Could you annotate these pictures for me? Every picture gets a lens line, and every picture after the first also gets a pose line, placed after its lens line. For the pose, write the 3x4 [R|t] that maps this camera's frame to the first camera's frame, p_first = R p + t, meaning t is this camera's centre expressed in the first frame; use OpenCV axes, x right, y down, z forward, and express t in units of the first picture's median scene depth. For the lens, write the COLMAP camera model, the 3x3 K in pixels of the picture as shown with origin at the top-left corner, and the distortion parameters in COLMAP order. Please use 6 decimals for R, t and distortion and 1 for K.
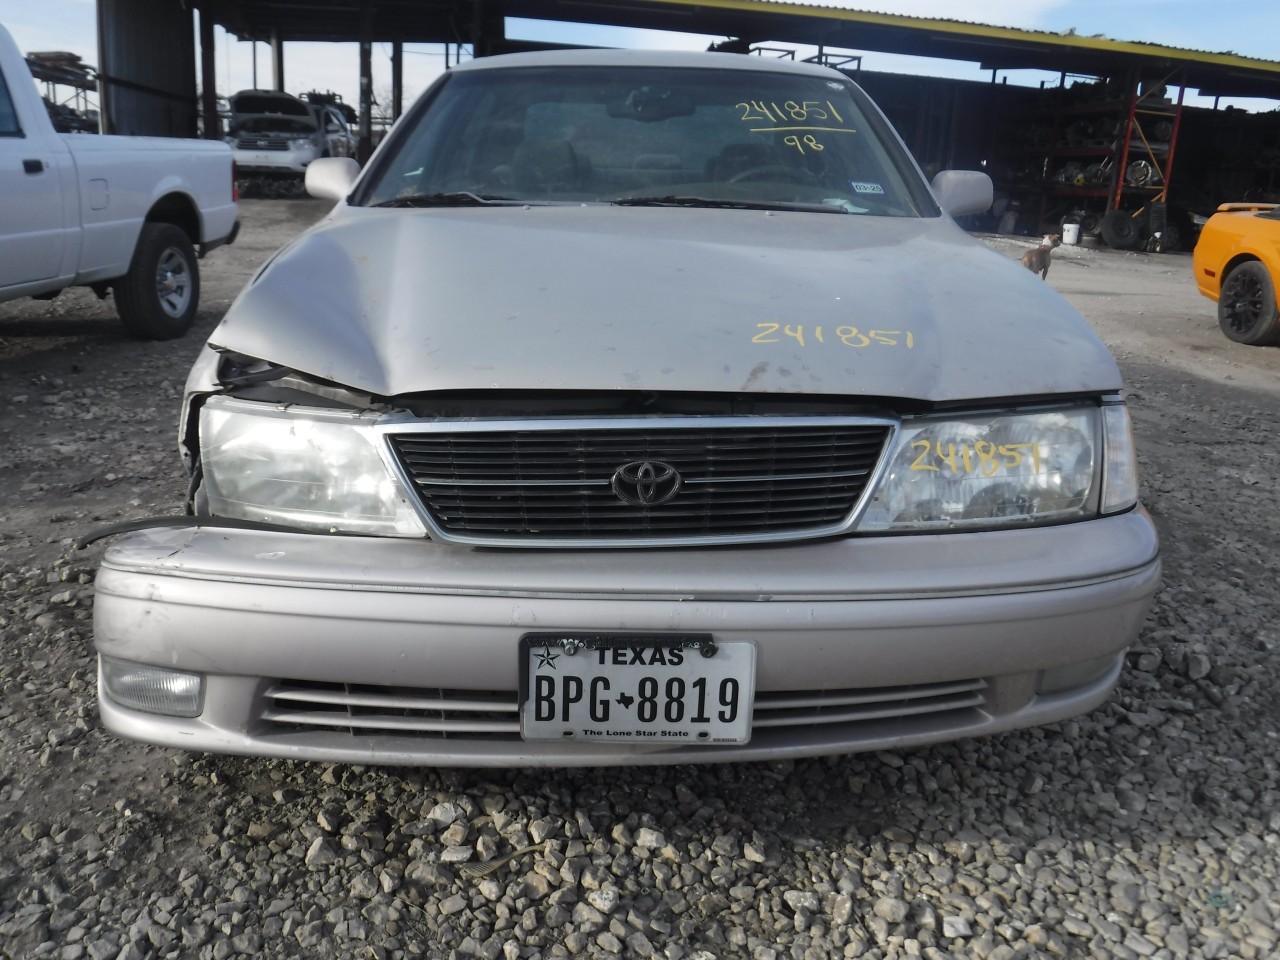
lens RADIAL K [[1098.5, 0, 640.0], [0, 1098.5, 480.0], [0, 0, 1]] dist [-0.087264, -0.001288]
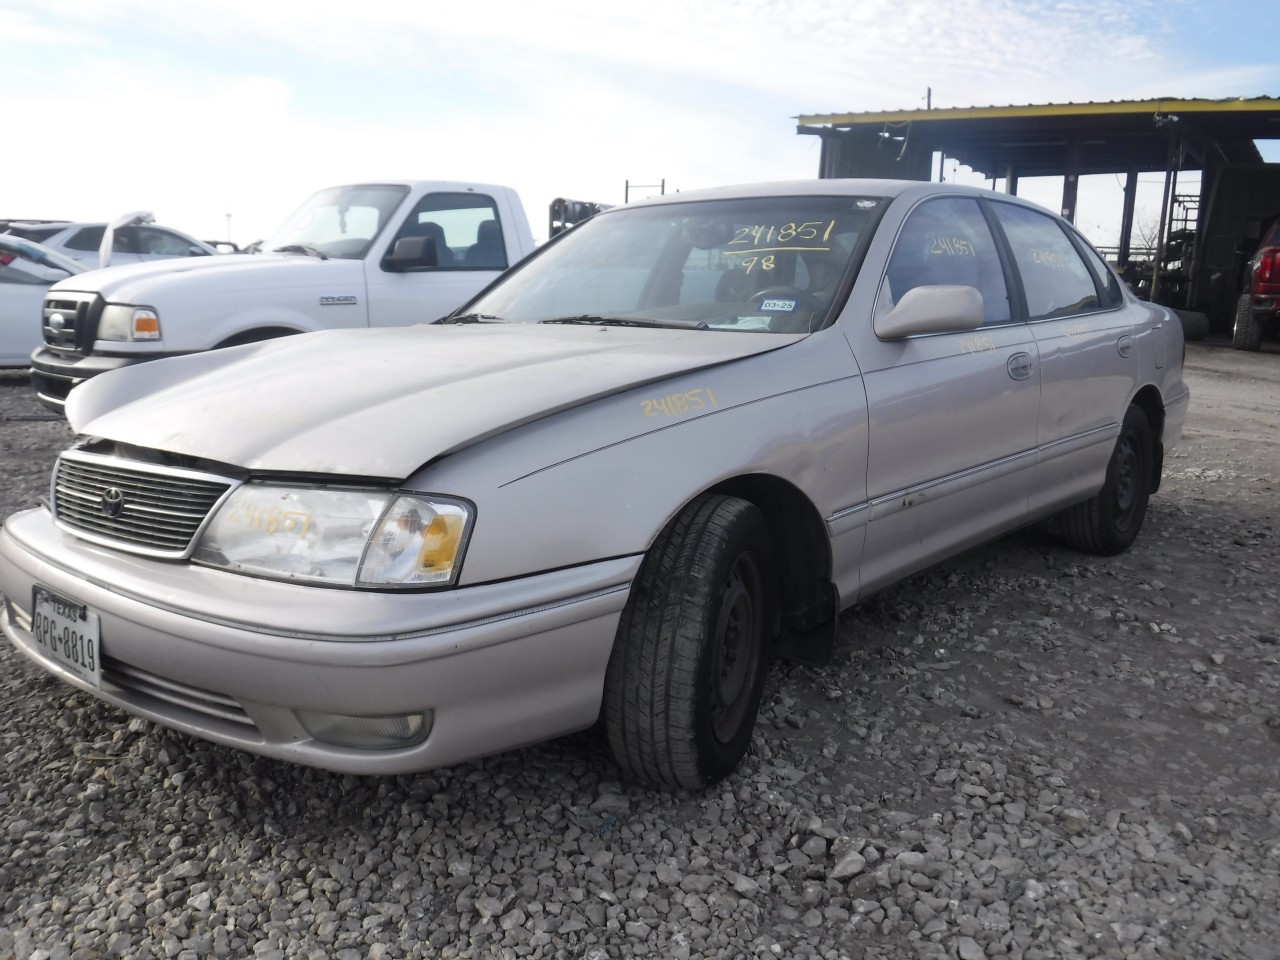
lens RADIAL K [[1098.5, 0, 640.0], [0, 1098.5, 480.0], [0, 0, 1]] dist [-0.087264, -0.001288]
pose [[0.714479, 0.077206, -0.695384, 1.425965], [-0.159825, 0.985624, -0.054783, -0.058679], [0.681158, 0.150281, 0.716547, 0.408156]]
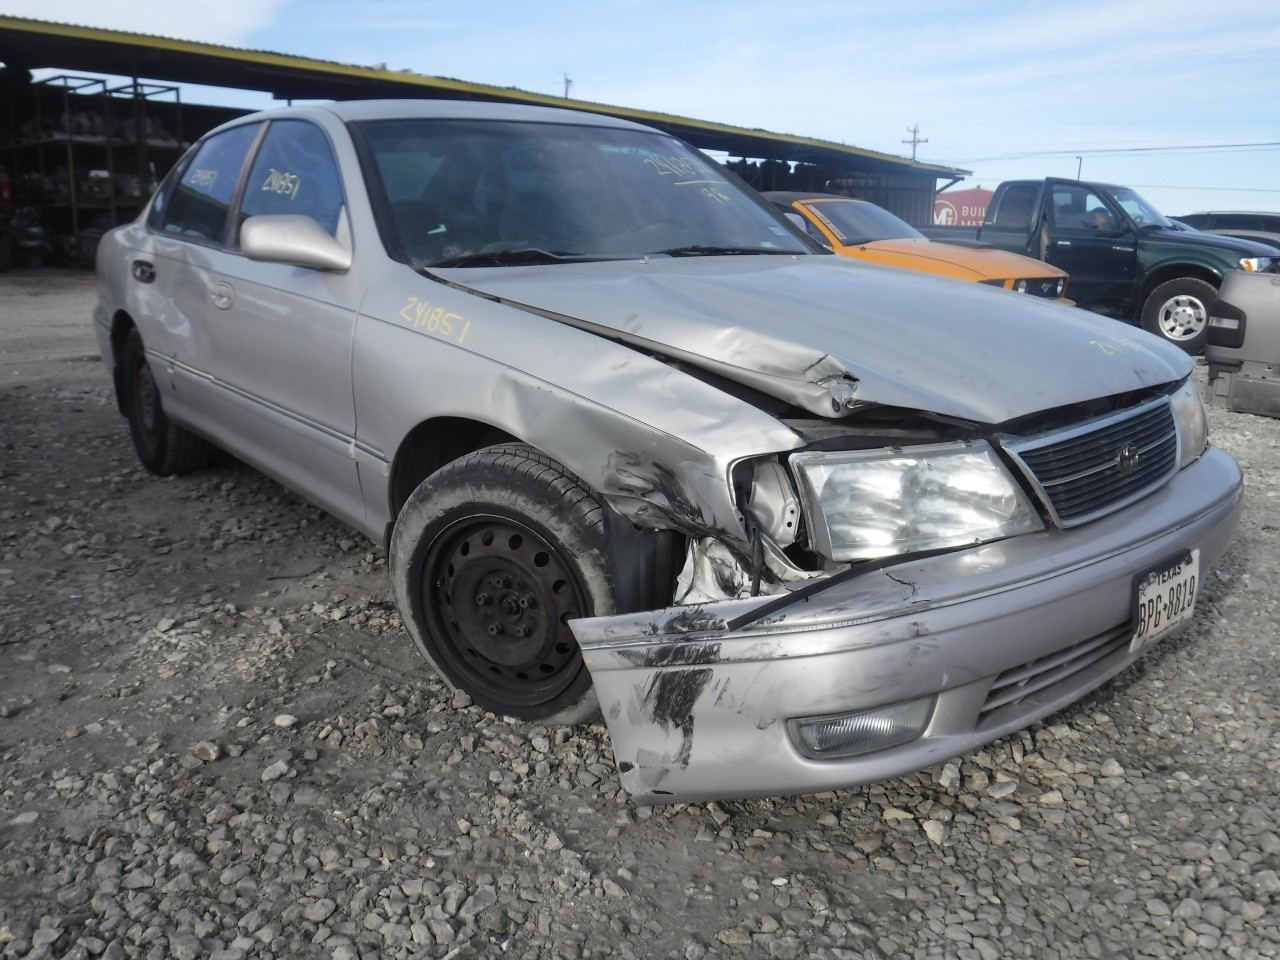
lens RADIAL K [[1098.5, 0, 640.0], [0, 1098.5, 480.0], [0, 0, 1]] dist [-0.087264, -0.001288]
pose [[0.762634, -0.170871, 0.623853, -1.259112], [0.183696, 0.981980, 0.044400, -0.137578], [-0.620198, 0.080738, 0.780280, 0.285204]]
